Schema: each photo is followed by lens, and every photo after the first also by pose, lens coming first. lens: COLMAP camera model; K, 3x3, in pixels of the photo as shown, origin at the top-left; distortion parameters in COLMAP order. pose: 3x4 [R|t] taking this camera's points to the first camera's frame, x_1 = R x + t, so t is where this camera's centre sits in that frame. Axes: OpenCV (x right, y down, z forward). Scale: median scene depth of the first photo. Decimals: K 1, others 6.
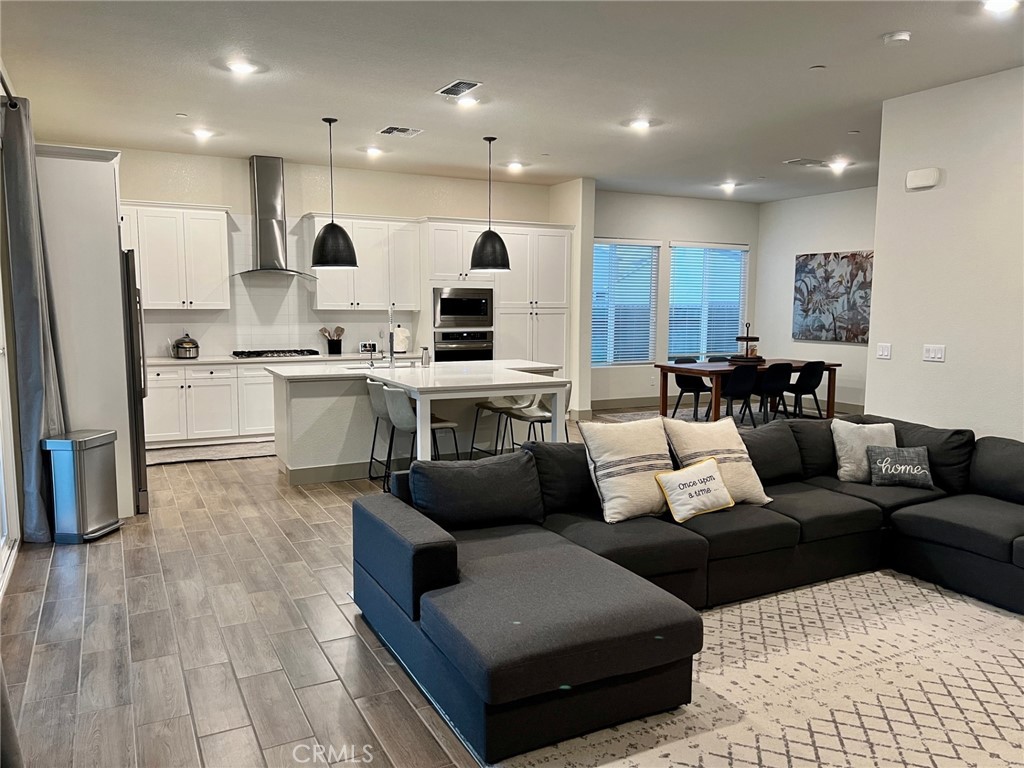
lens RADIAL K [[770.2, 0, 514.8], [0, 770.2, 389.2], [0, 0, 1]] dist [0.070802, -0.092871]
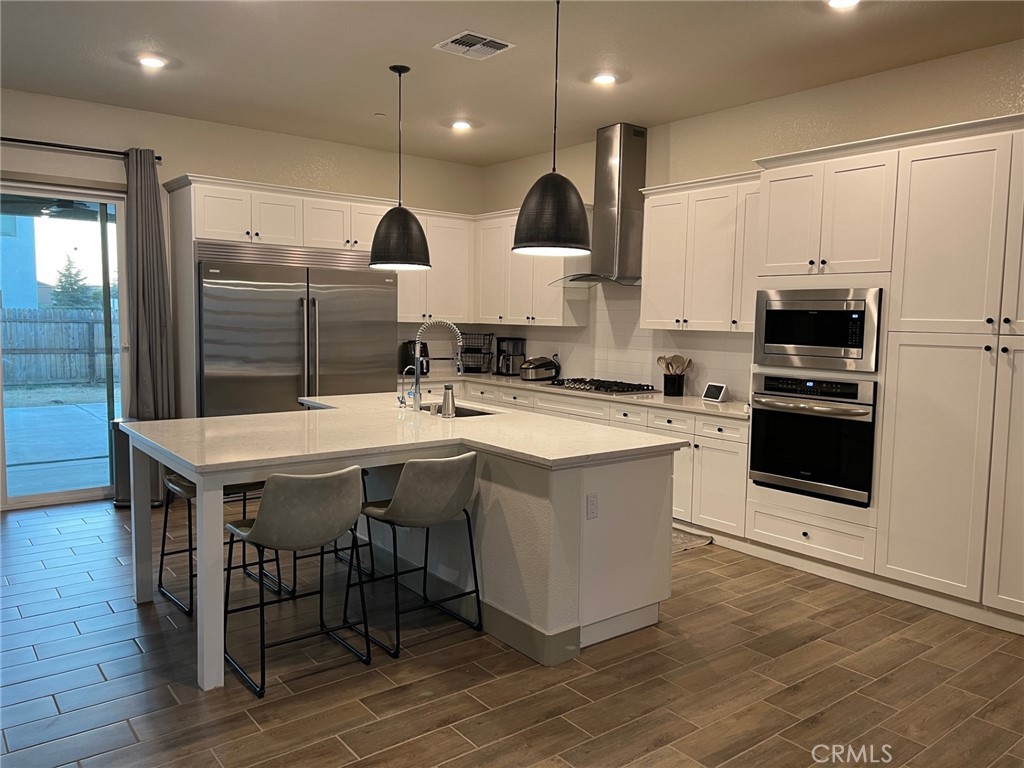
lens RADIAL K [[767.2, 0, 514.6], [0, 767.2, 381.1], [0, 0, 1]] dist [0.067967, -0.081075]
pose [[0.180447, 0.080683, -0.980270, 0.401985], [-0.127449, 0.990146, 0.058035, -0.080918], [0.975293, 0.114462, 0.188951, 0.754924]]
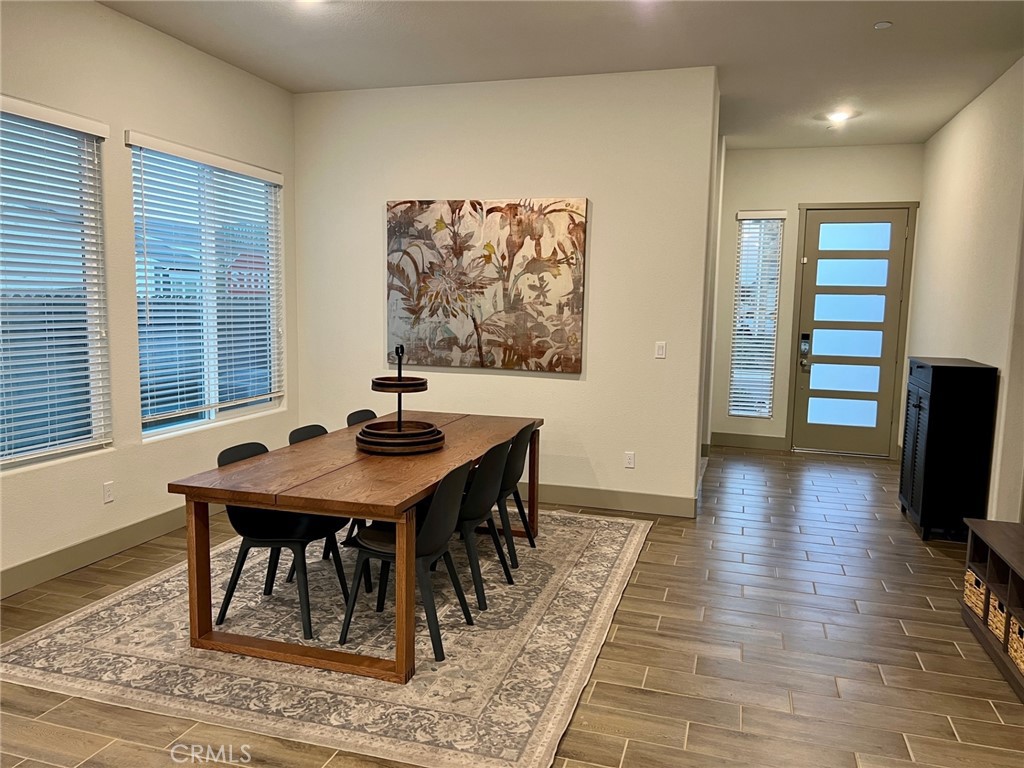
lens RADIAL K [[764.9, 0, 508.8], [0, 764.9, 390.7], [0, 0, 1]] dist [0.078525, -0.090326]
pose [[0.705585, -0.077479, 0.704377, 0.064782], [0.064797, 0.996895, 0.044746, -0.084590], [-0.705657, 0.014070, 0.708414, 0.754971]]
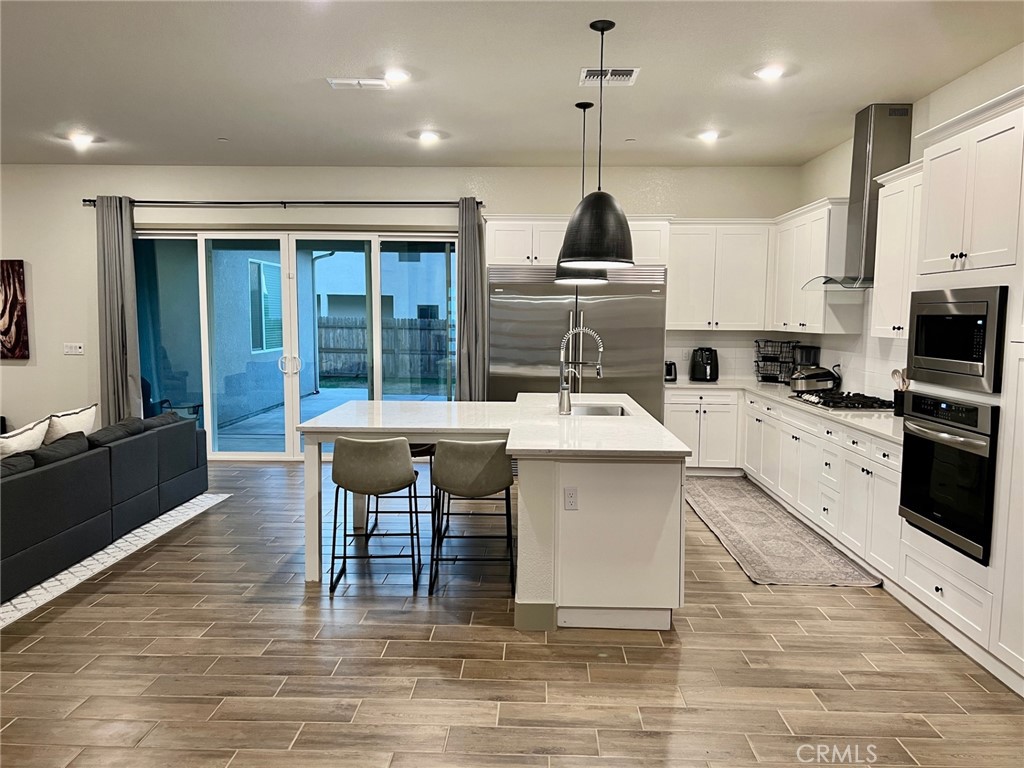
lens RADIAL K [[770.2, 0, 514.8], [0, 770.2, 389.2], [0, 0, 1]] dist [0.070802, -0.092871]
pose [[-0.491911, 0.072144, -0.867651, 0.413412], [-0.109165, 0.983586, 0.143675, -0.118289], [0.863774, 0.165392, -0.475961, 1.043192]]
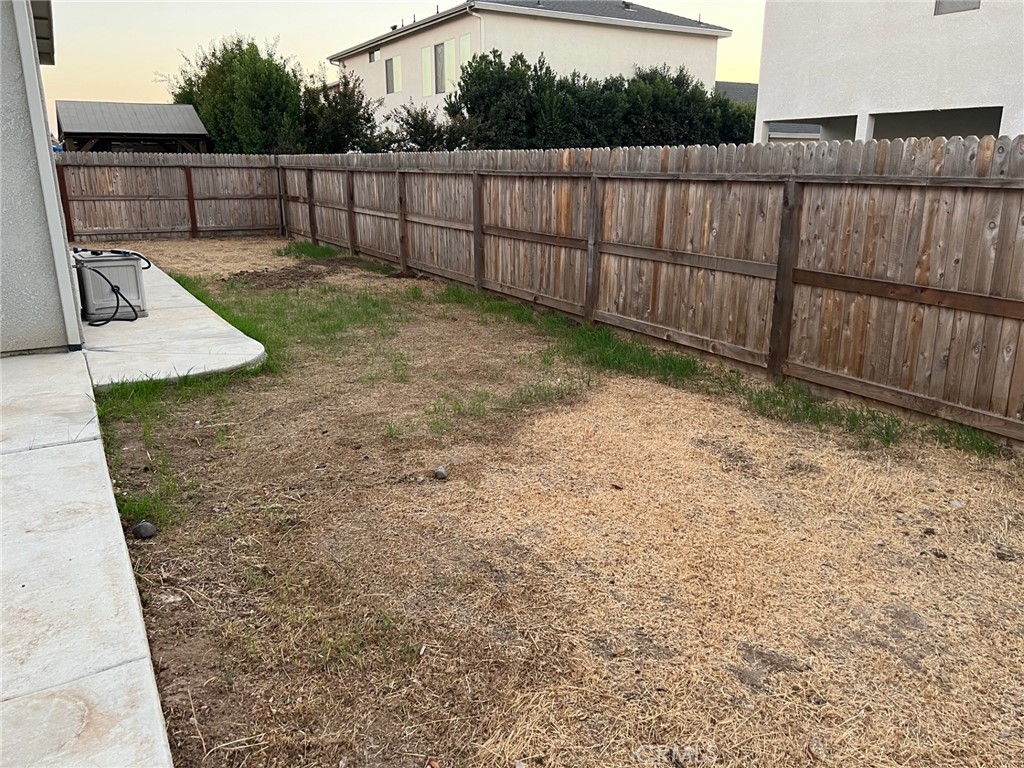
lens RADIAL K [[770.2, 0, 514.8], [0, 770.2, 389.2], [0, 0, 1]] dist [0.070802, -0.092871]
pose [[-0.998994, 0.003967, -0.044672, -1.292807], [-0.013314, 0.924940, 0.379881, -0.032020], [0.042826, 0.380093, -0.923956, 0.445298]]
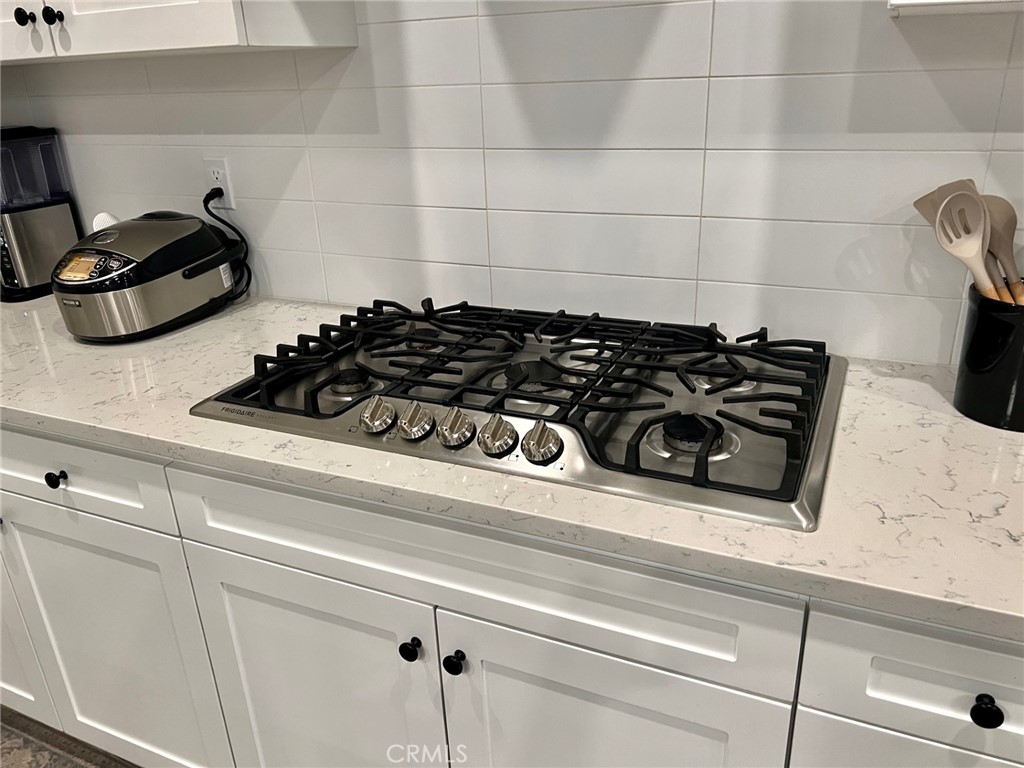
lens RADIAL K [[770.2, 0, 514.8], [0, 770.2, 389.2], [0, 0, 1]] dist [0.070802, -0.092871]
pose [[0.608328, 0.280204, -0.742579, -0.194697], [-0.046178, 0.946518, 0.319328, -0.085976], [0.792342, -0.159966, 0.588732, 0.886899]]
